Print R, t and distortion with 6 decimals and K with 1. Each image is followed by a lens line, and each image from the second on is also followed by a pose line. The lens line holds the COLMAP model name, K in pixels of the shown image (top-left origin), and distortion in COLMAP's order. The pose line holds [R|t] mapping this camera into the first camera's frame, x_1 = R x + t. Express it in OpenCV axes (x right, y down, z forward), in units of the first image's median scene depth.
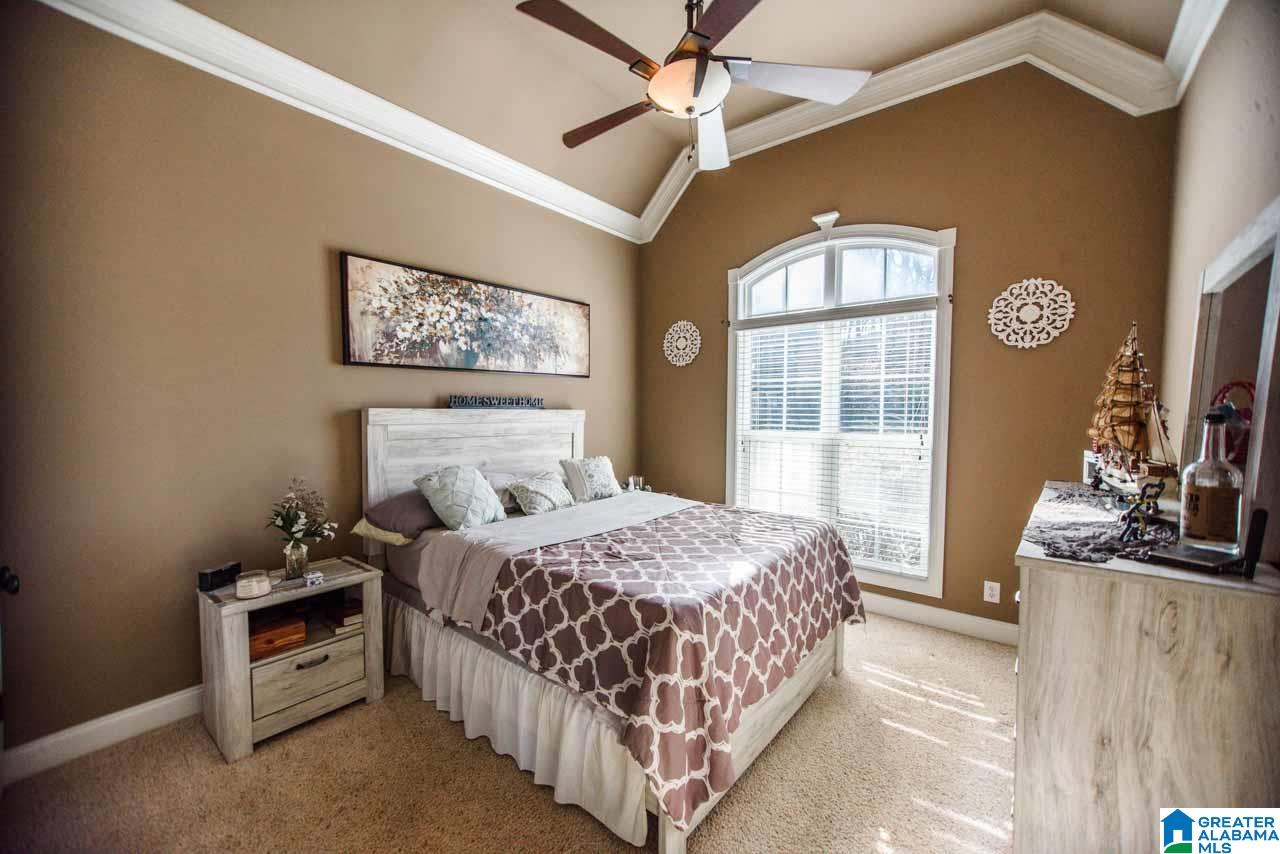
lens RADIAL K [[489.2, 0, 640.0], [0, 489.2, 427.0], [0, 0, 1]] dist [0.000646, 0.000067]
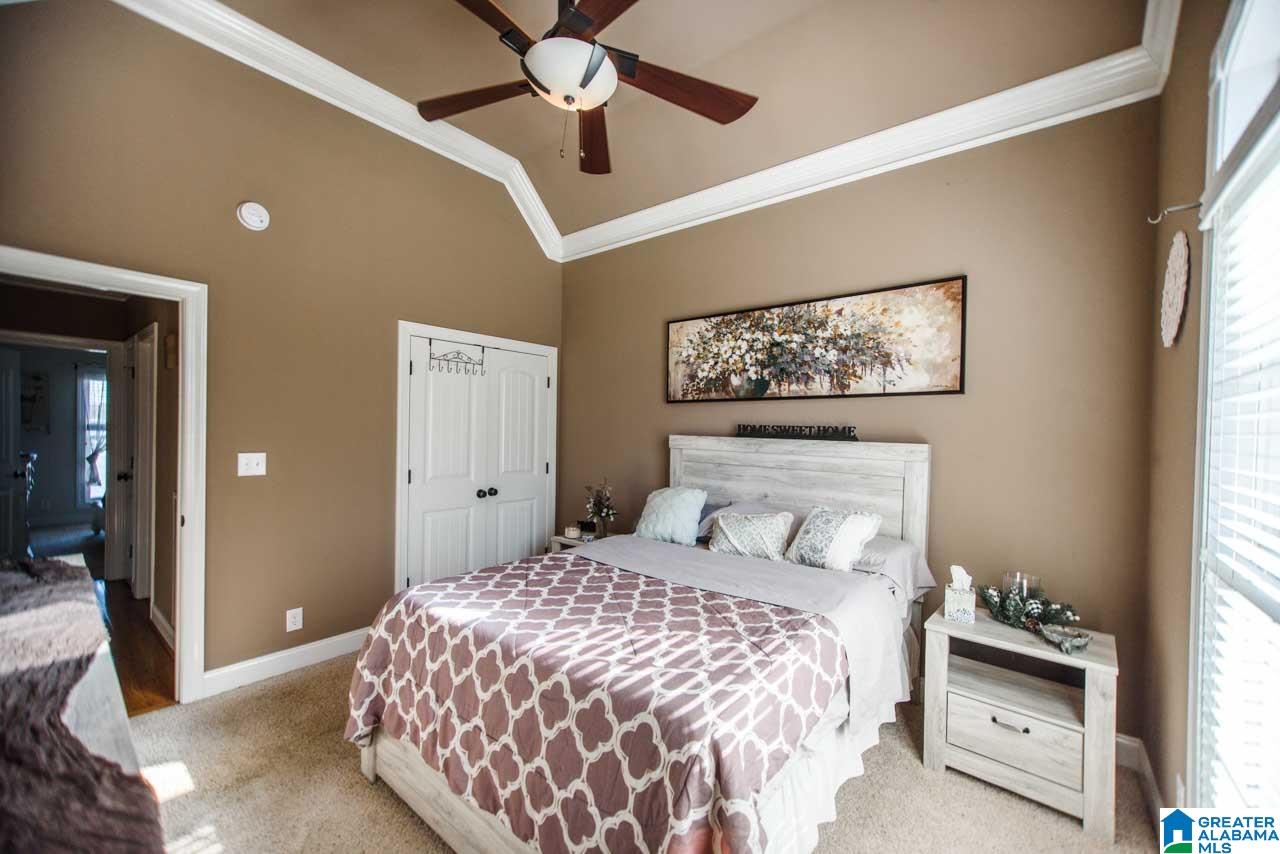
lens RADIAL K [[489.2, 0, 640.0], [0, 489.2, 427.0], [0, 0, 1]] dist [0.000646, 0.000067]
pose [[0.041653, -0.014717, -0.999024, 0.651761], [-0.064791, 0.997747, -0.017400, -0.027692], [0.997029, 0.065452, 0.040606, 0.750799]]
